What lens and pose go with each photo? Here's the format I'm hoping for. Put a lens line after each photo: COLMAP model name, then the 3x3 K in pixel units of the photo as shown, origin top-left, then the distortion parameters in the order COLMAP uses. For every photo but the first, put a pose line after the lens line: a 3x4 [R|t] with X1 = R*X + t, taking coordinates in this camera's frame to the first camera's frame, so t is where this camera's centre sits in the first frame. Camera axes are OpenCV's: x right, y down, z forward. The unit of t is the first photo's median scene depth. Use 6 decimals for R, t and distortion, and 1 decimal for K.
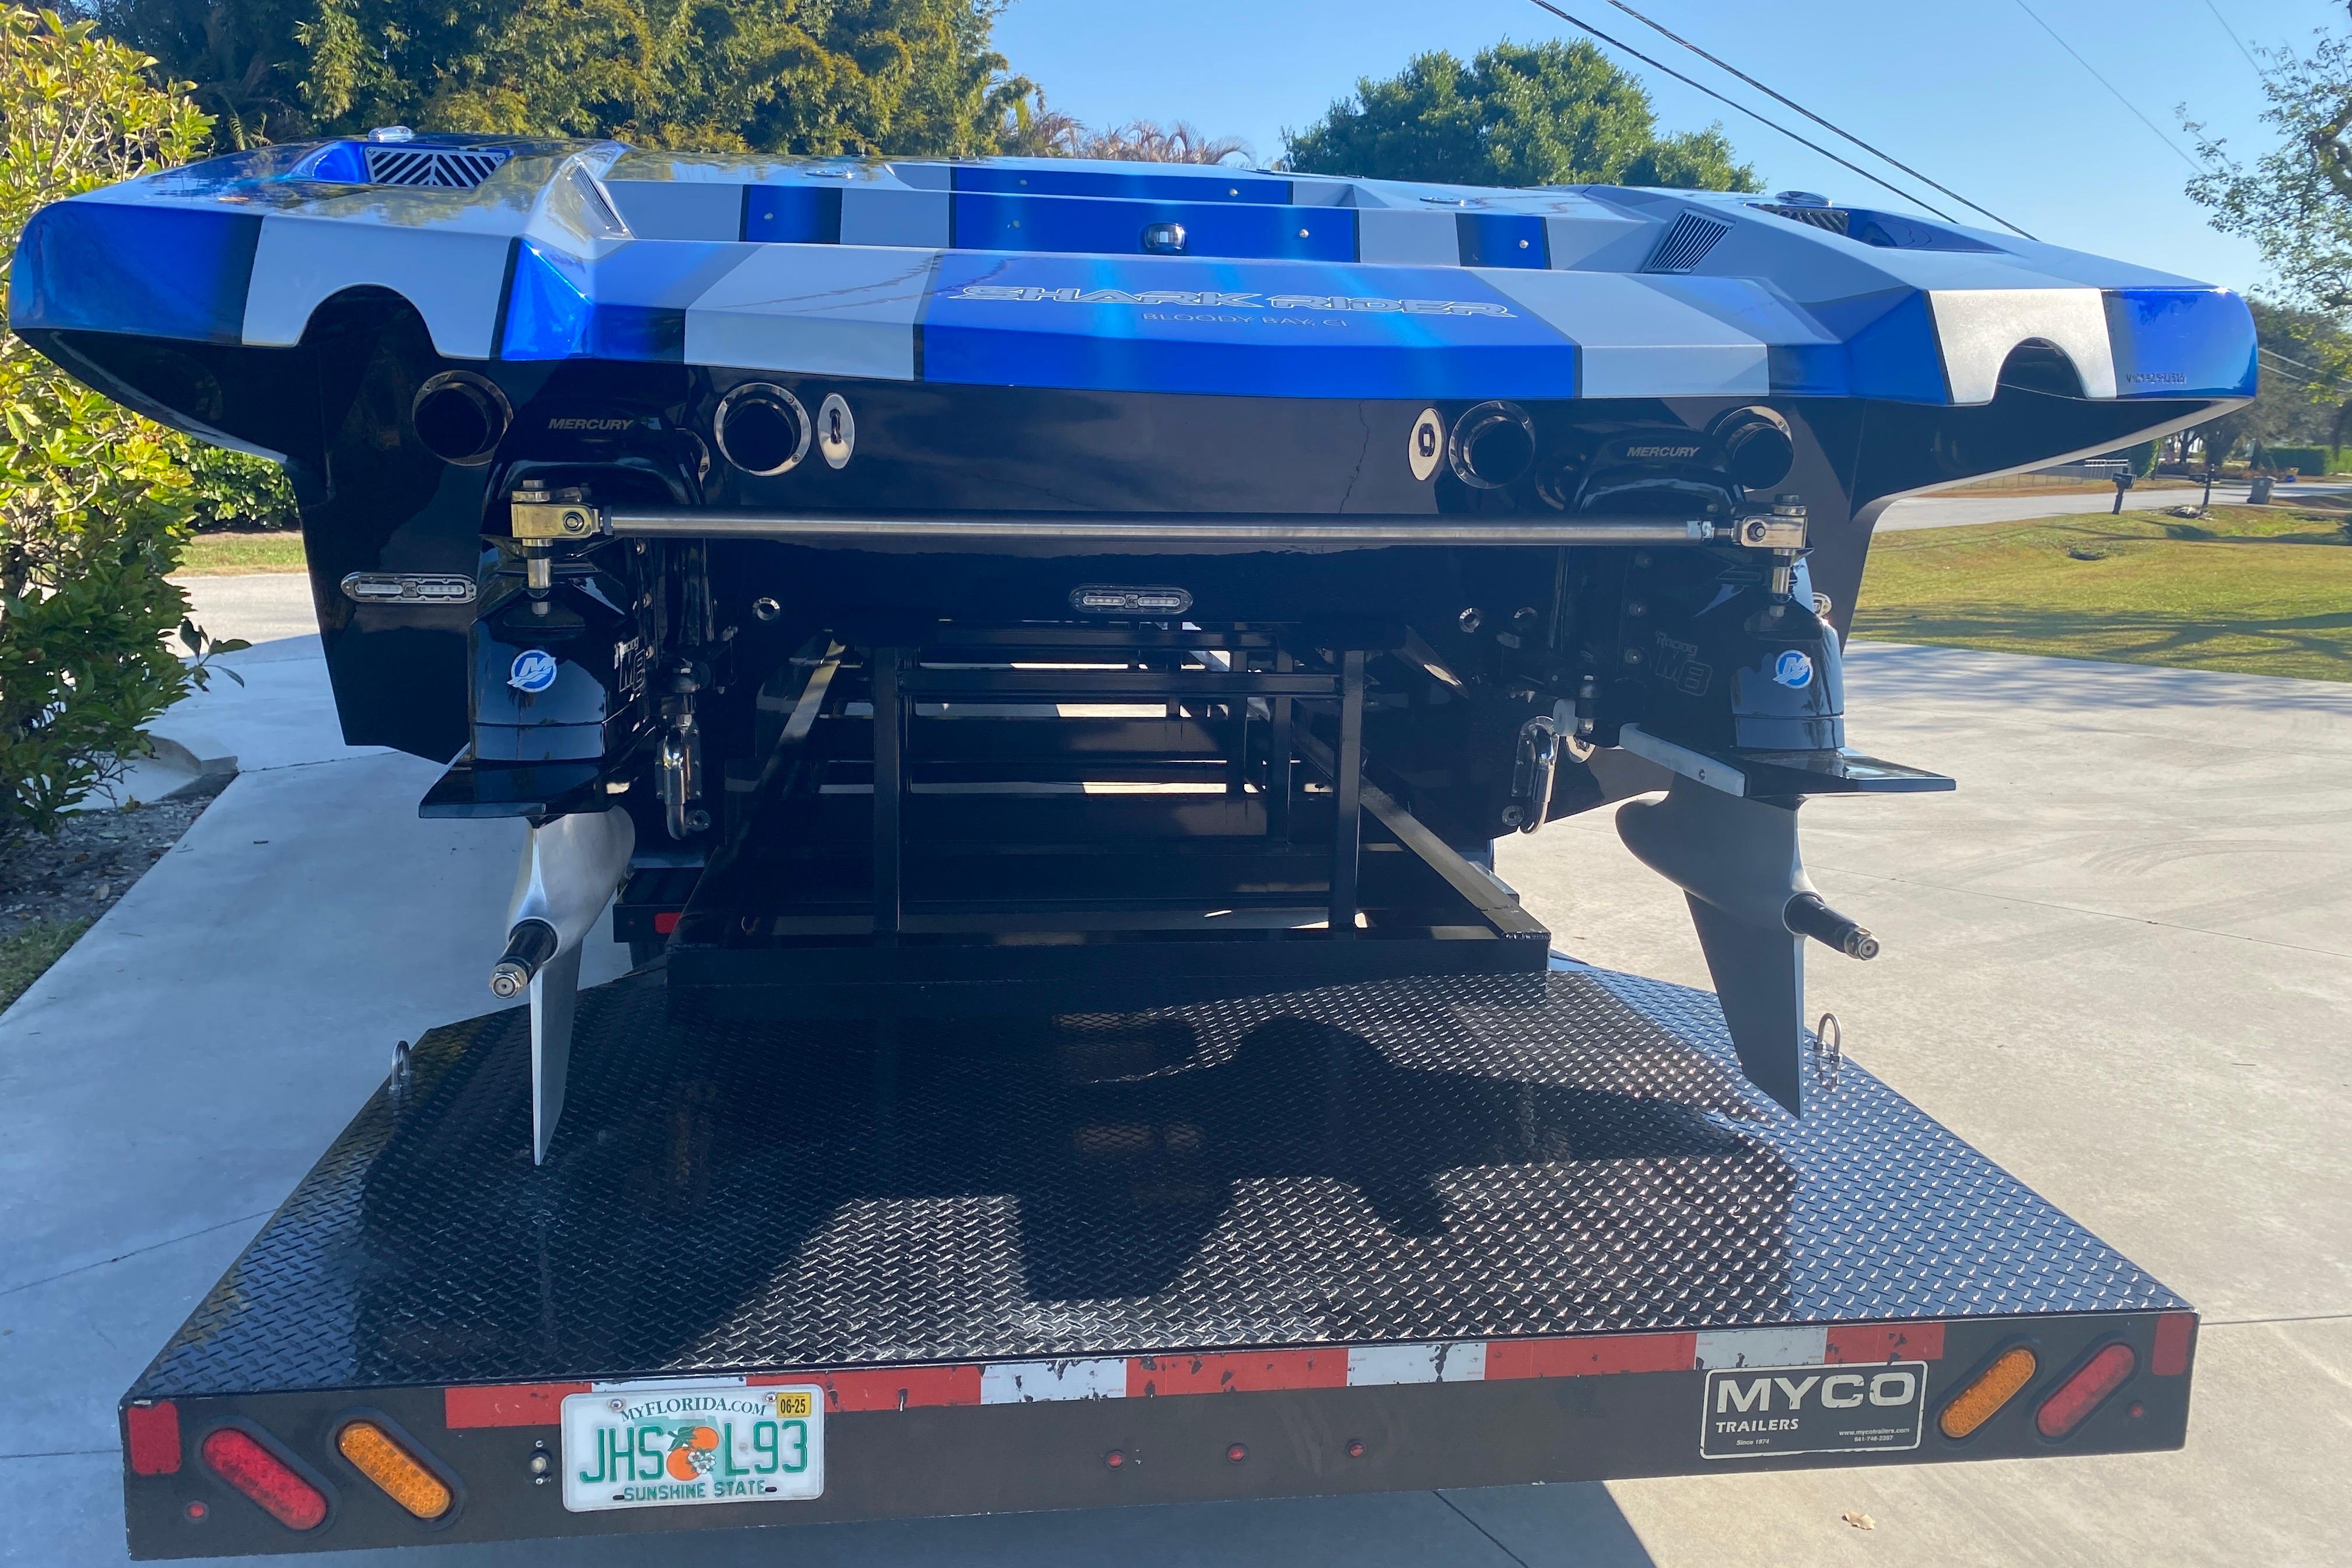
lens RADIAL K [[1780.8, 0, 1185.1], [0, 1780.8, 751.2], [0, 0, 1]] dist [0.034690, -0.034638]
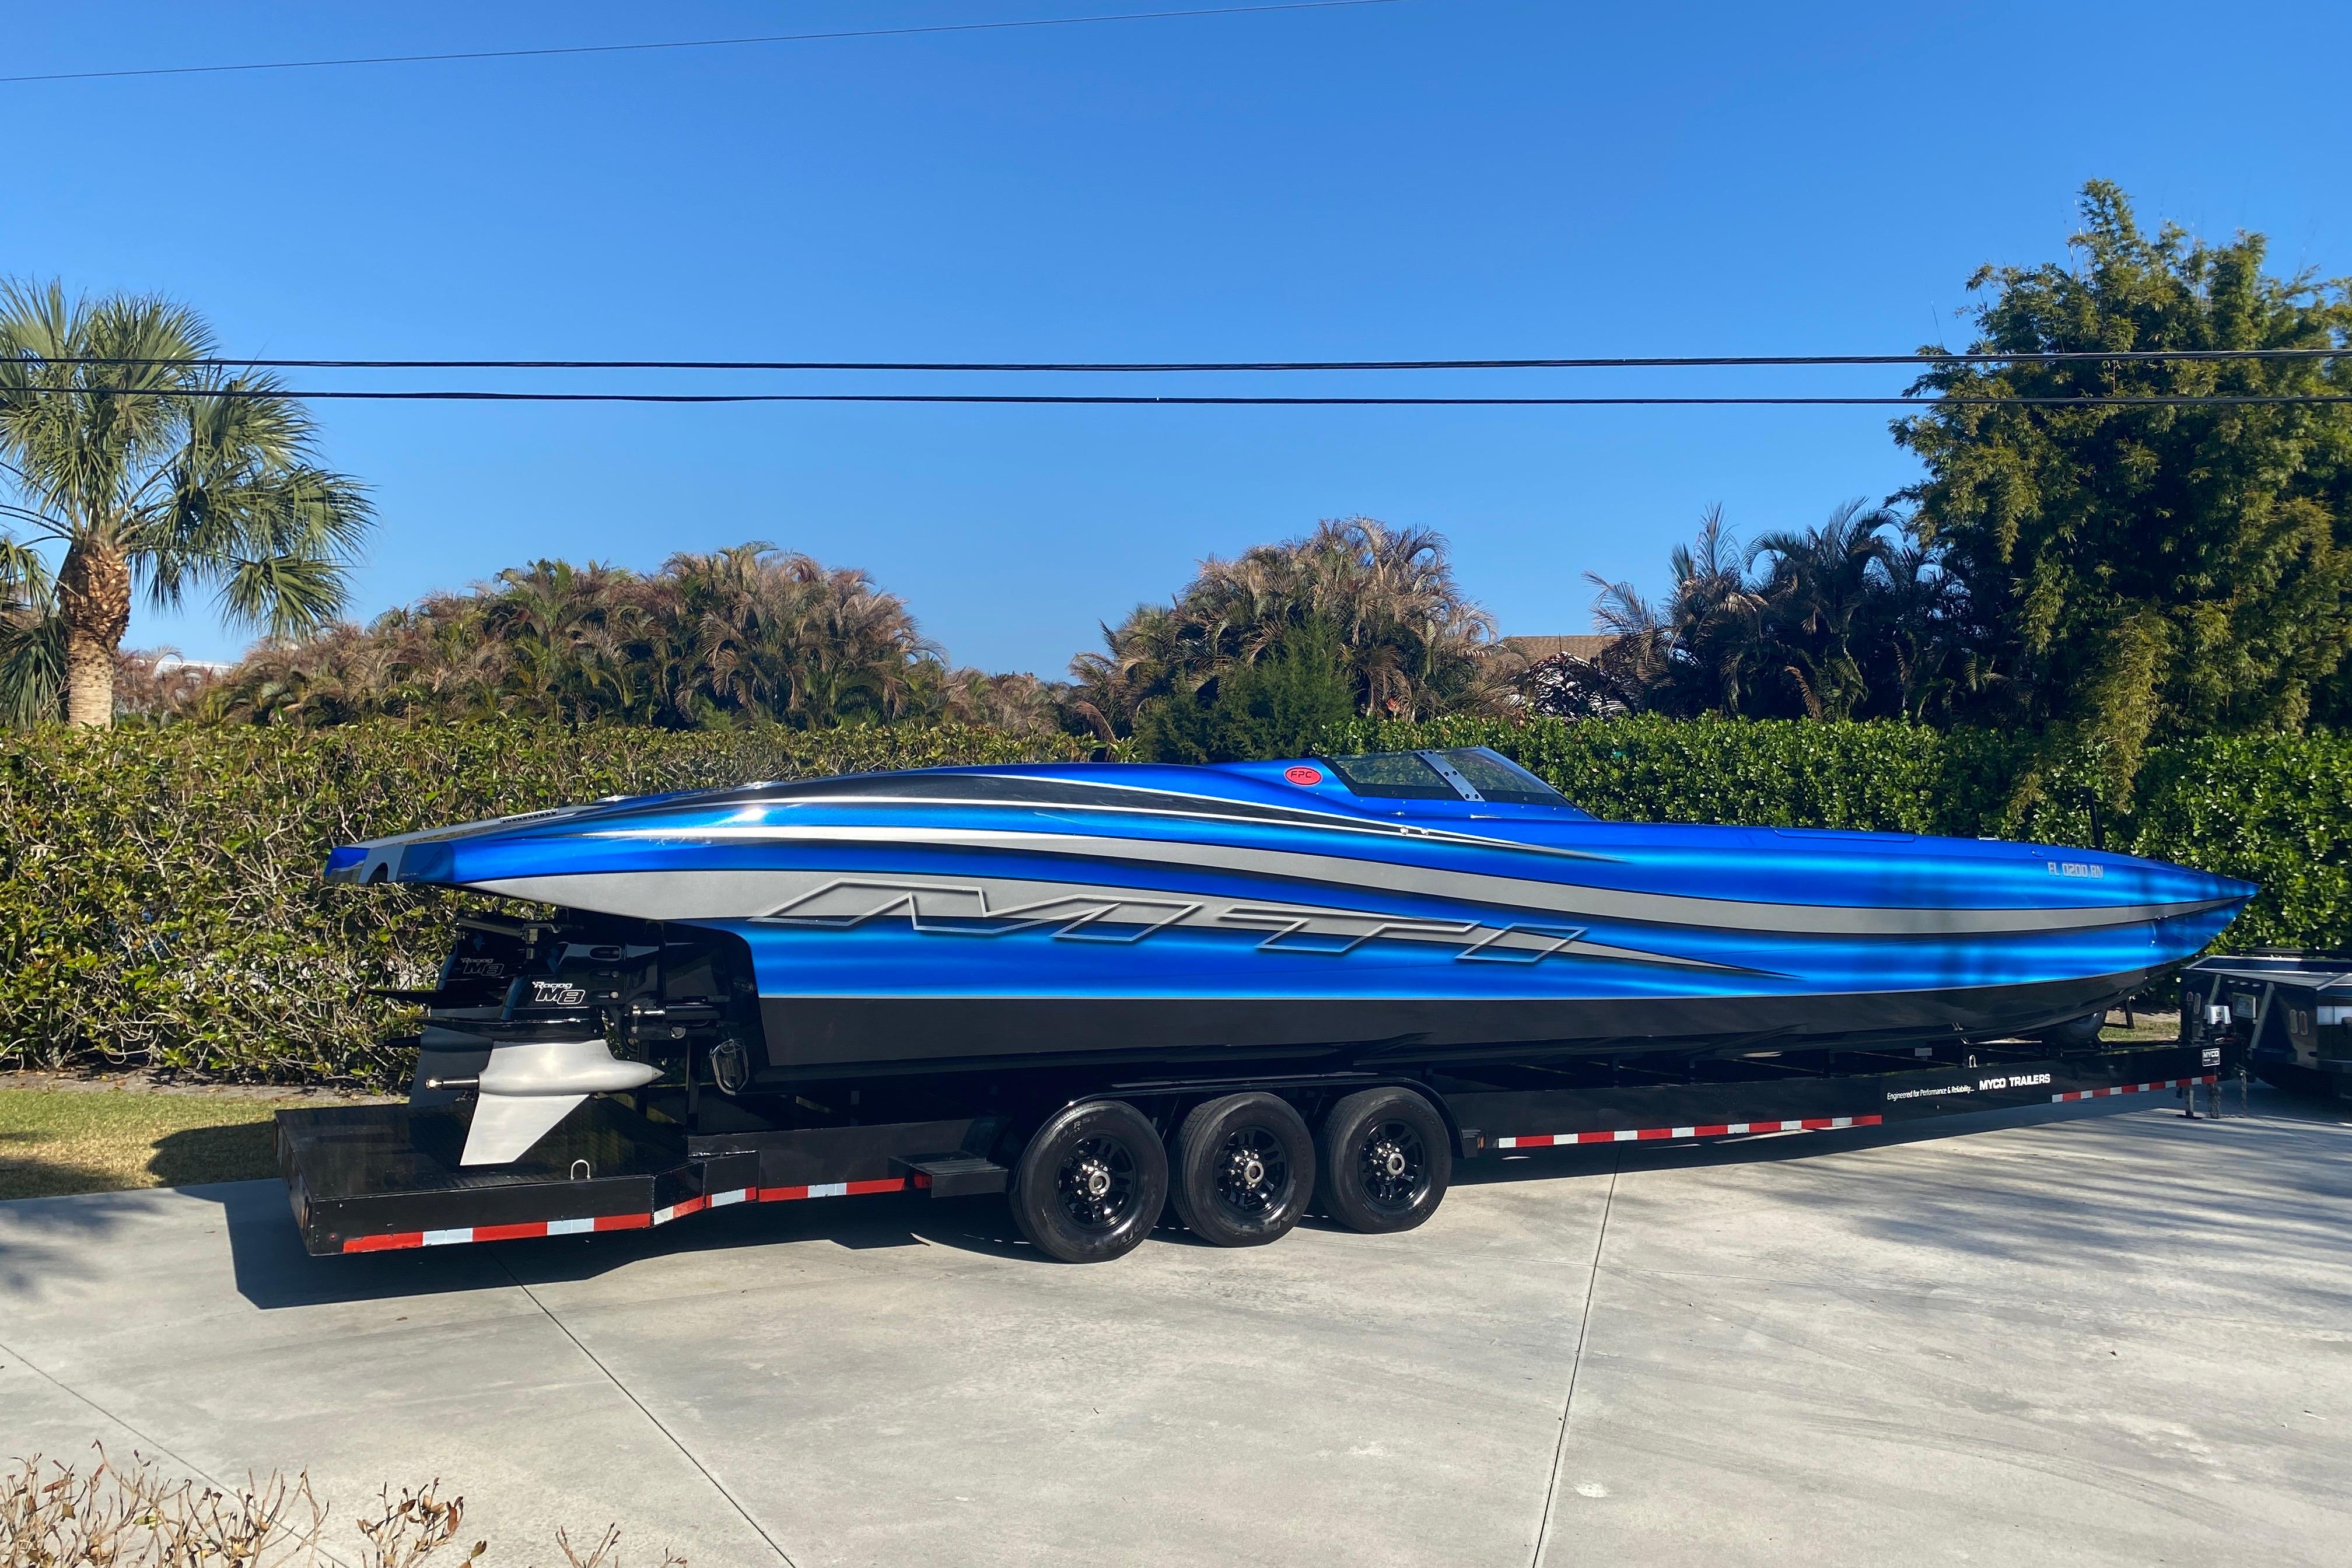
lens RADIAL K [[1737.5, 0, 1176.0], [0, 1737.5, 784.0], [0, 0, 1]] dist [0.132233, -0.234783]
pose [[0.379089, -0.059980, -0.923414, 1.957645], [-0.175861, 0.975041, -0.135529, -0.100598], [0.908496, 0.213770, 0.359080, 0.582983]]
